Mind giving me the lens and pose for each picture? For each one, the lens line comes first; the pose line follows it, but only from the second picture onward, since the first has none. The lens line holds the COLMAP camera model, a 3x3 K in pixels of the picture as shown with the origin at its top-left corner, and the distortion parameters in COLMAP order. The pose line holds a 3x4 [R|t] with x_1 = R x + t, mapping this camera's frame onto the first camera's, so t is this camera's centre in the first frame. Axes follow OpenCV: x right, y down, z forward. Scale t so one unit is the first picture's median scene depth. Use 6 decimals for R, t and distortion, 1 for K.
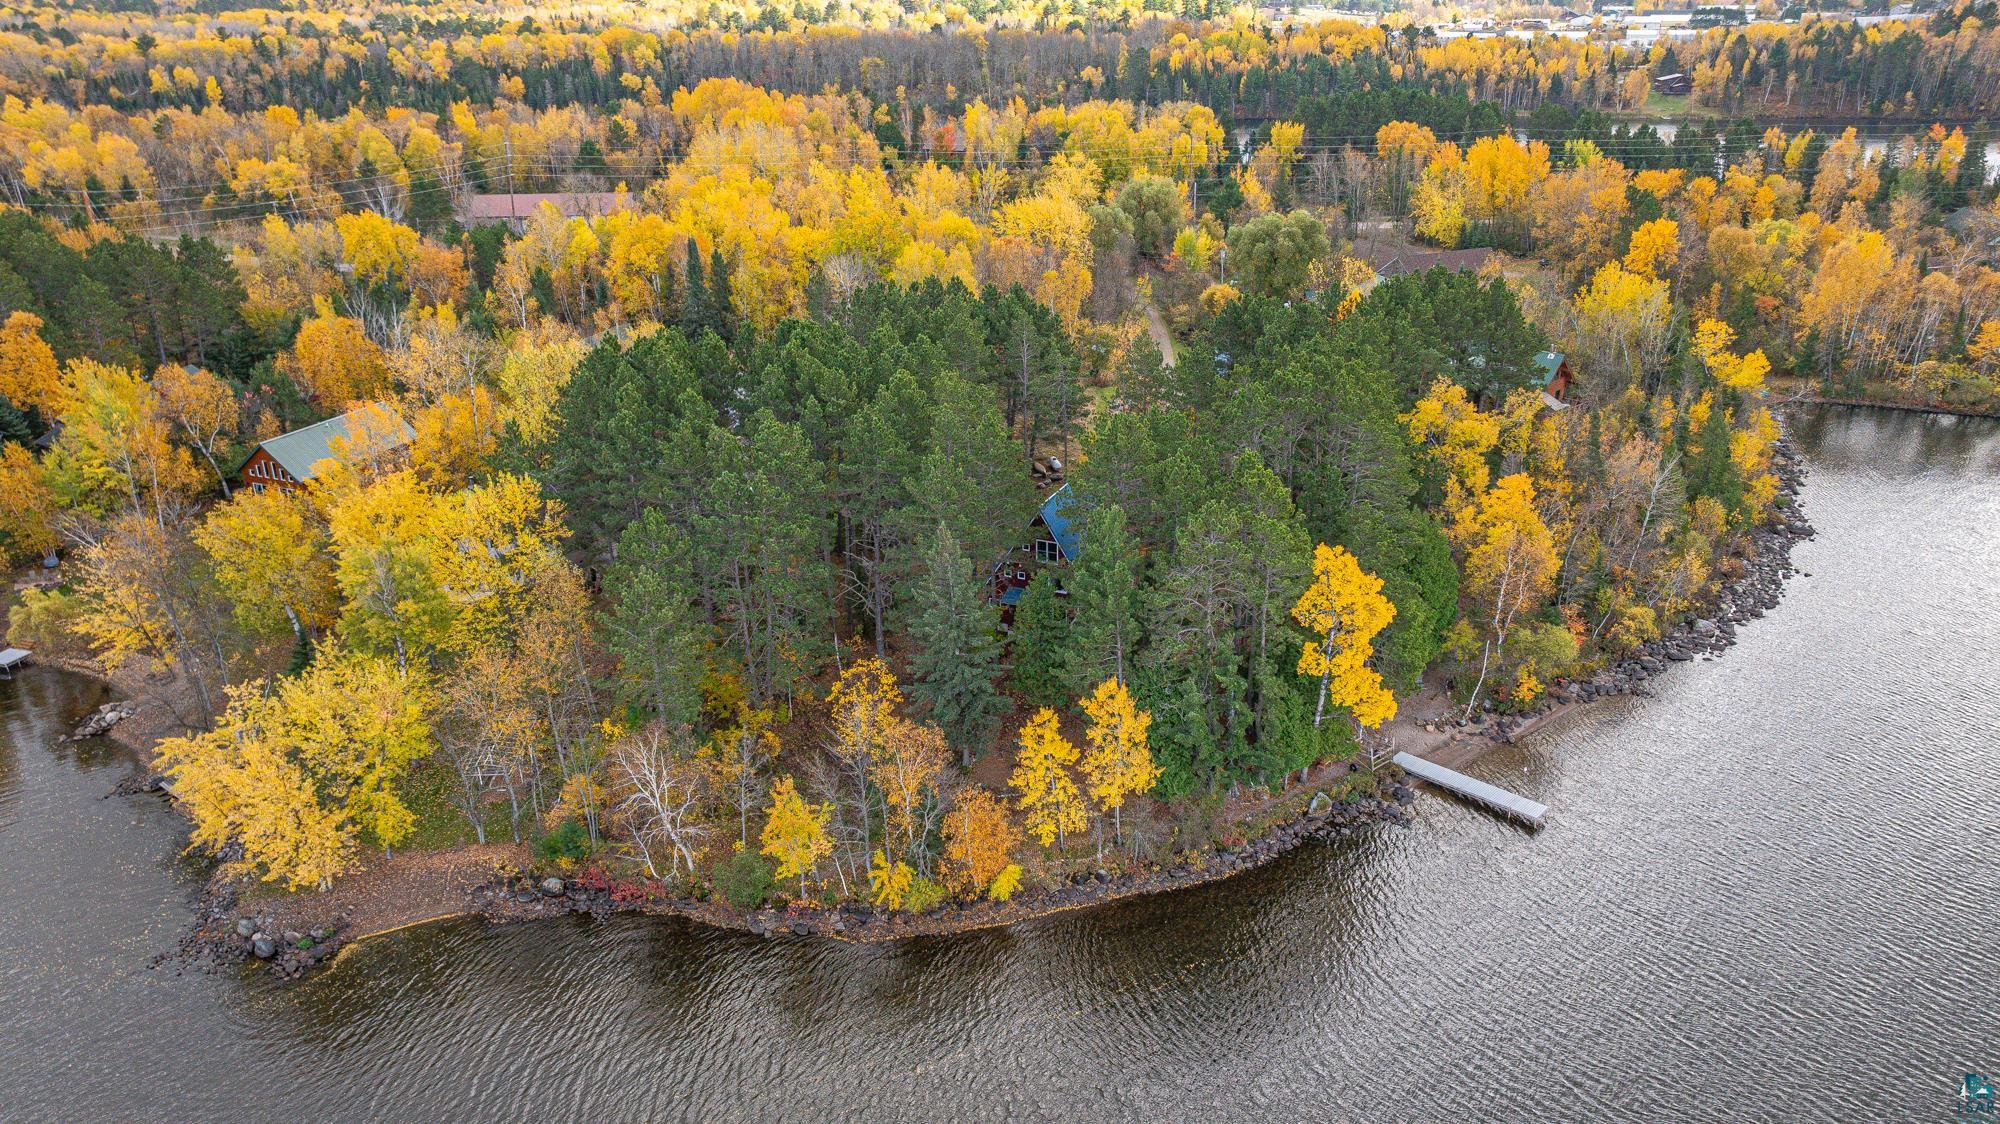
lens RADIAL K [[1436.4, 0, 1000.0], [0, 1436.4, 562.0], [0, 0, 1]] dist [-0.022536, 0.000331]
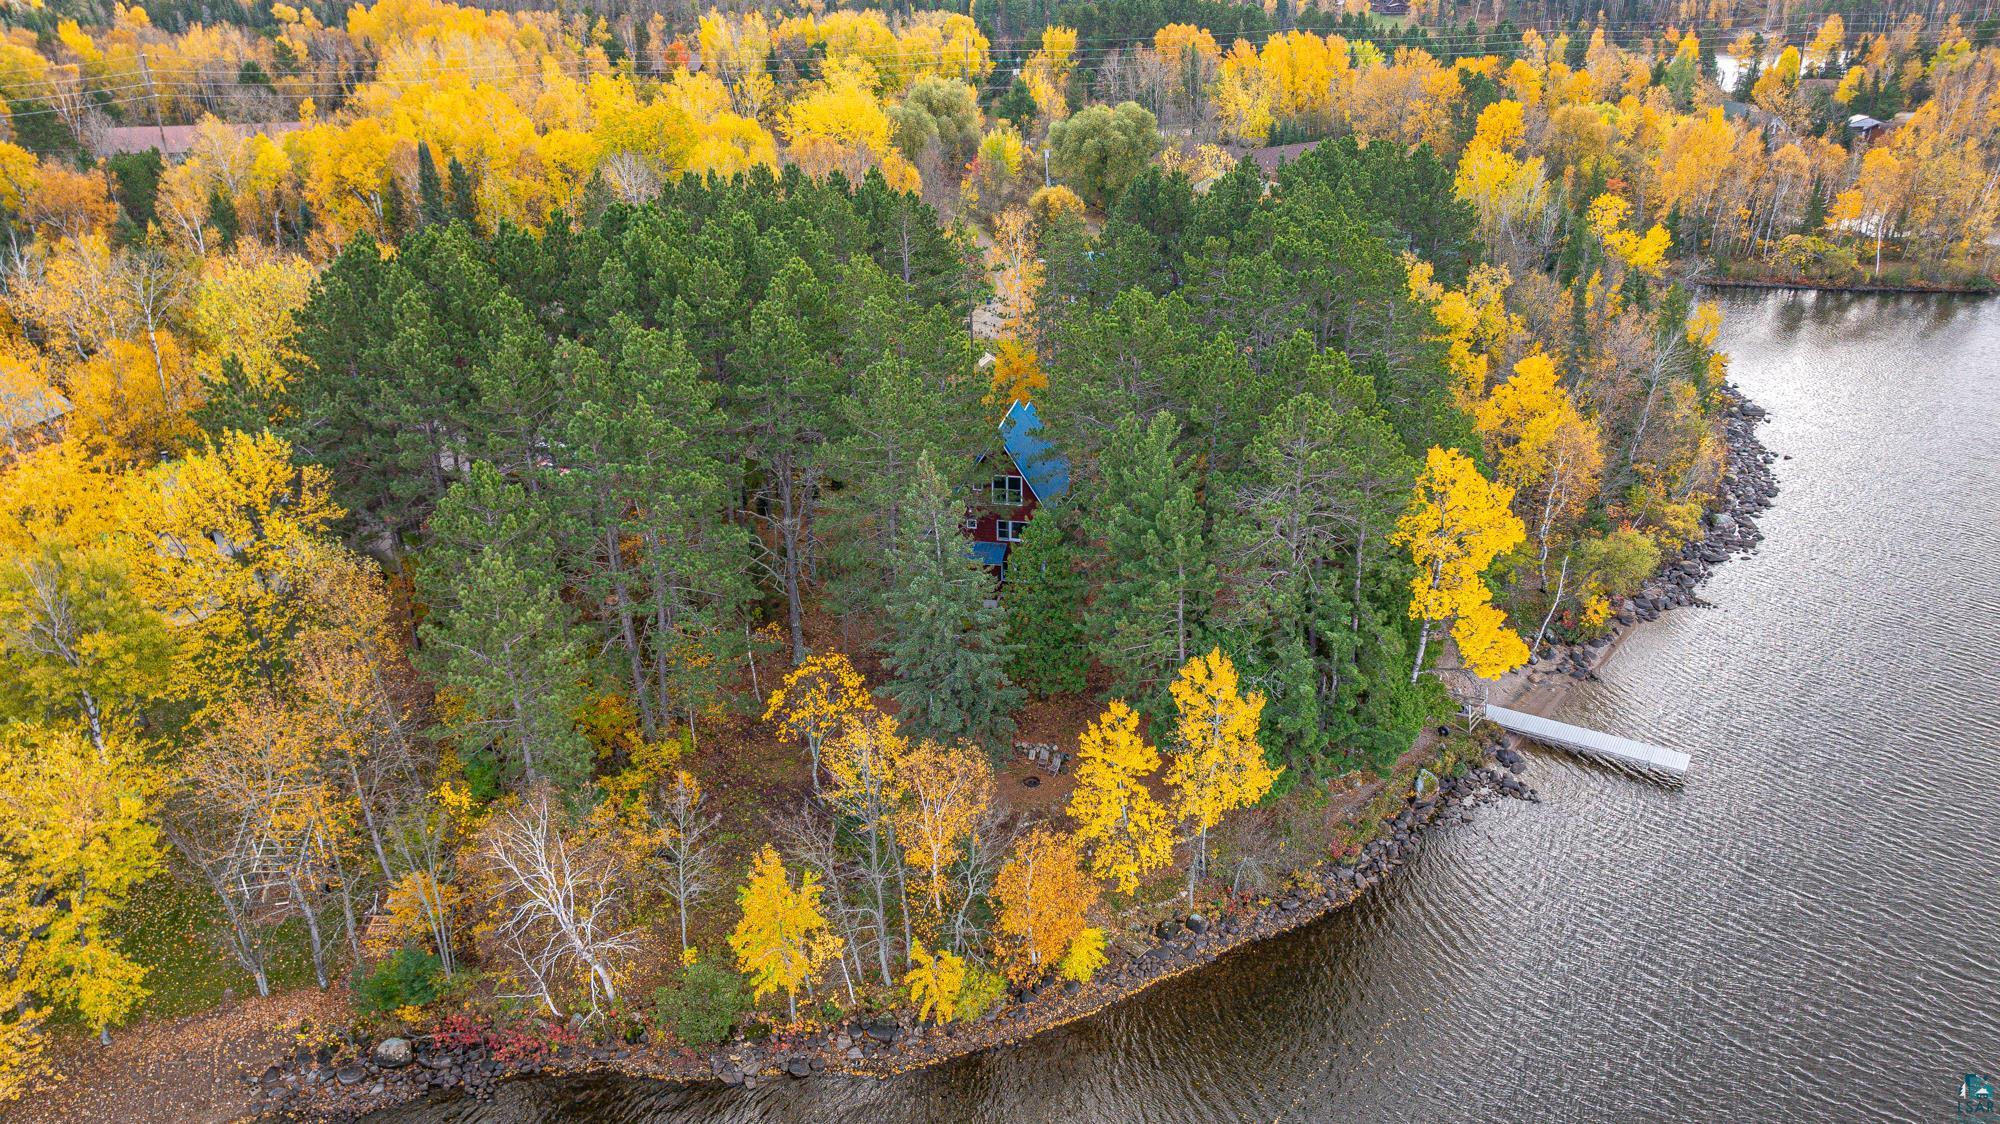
lens RADIAL K [[1423.4, 0, 1000.0], [0, 1423.4, 562.0], [0, 0, 1]] dist [-0.069276, 0.083673]
pose [[0.976398, -0.084385, 0.198814, -0.133202], [0.078452, 0.996211, 0.037547, 0.002972], [-0.201229, -0.021064, 0.979318, 0.286283]]
